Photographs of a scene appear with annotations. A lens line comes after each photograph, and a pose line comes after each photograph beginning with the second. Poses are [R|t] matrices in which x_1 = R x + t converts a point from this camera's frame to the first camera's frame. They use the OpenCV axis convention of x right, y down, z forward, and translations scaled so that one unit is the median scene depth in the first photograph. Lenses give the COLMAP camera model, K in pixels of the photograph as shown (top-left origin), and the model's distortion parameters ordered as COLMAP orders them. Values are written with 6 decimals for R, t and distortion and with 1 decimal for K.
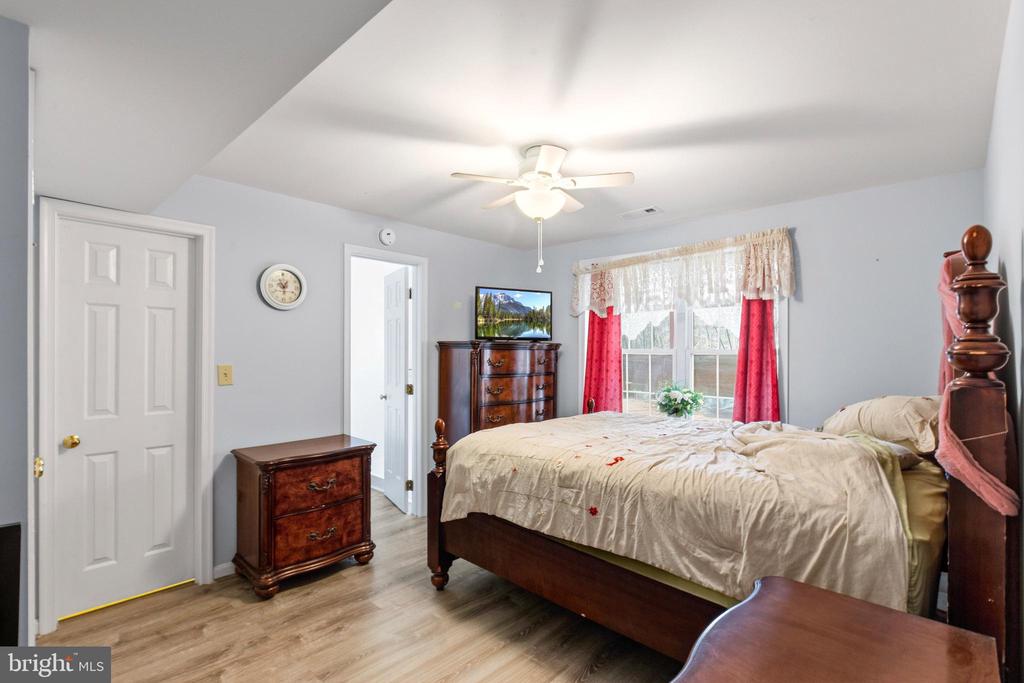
lens RADIAL K [[474.2, 0, 512.7], [0, 474.2, 345.1], [0, 0, 1]] dist [-0.009432, 0.000653]
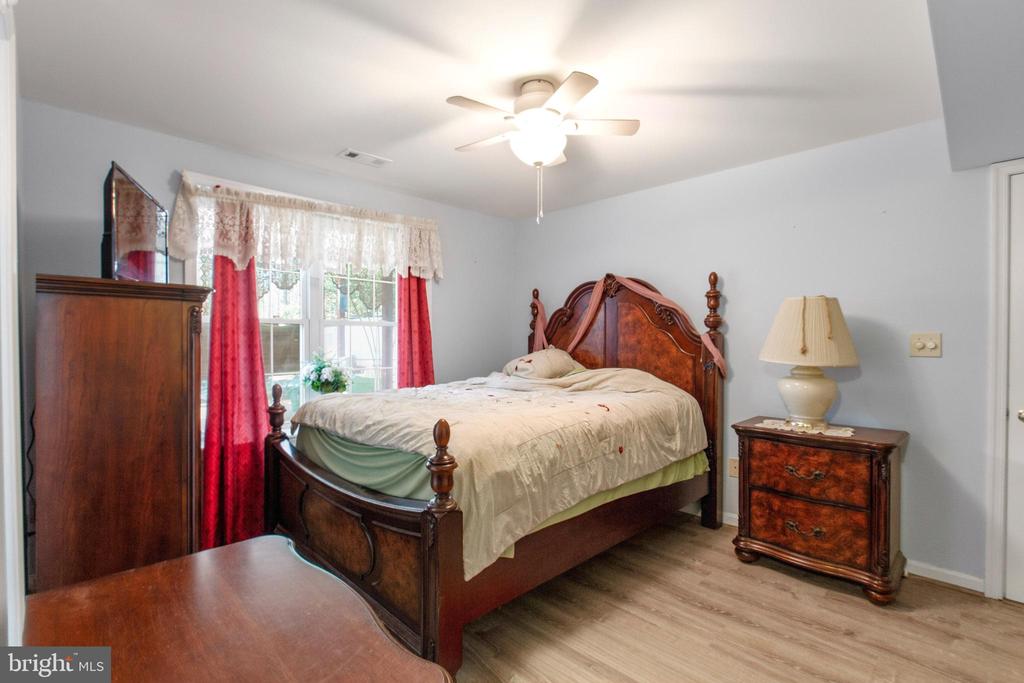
lens RADIAL K [[474.2, 0, 512.5], [0, 474.2, 341.0], [0, 0, 1]] dist [-0.009432, 0.000653]
pose [[0.043214, -0.009713, 0.999019, -0.616514], [-0.010669, 0.999891, 0.010183, 0.042589], [-0.999009, -0.011099, 0.043106, 0.739771]]
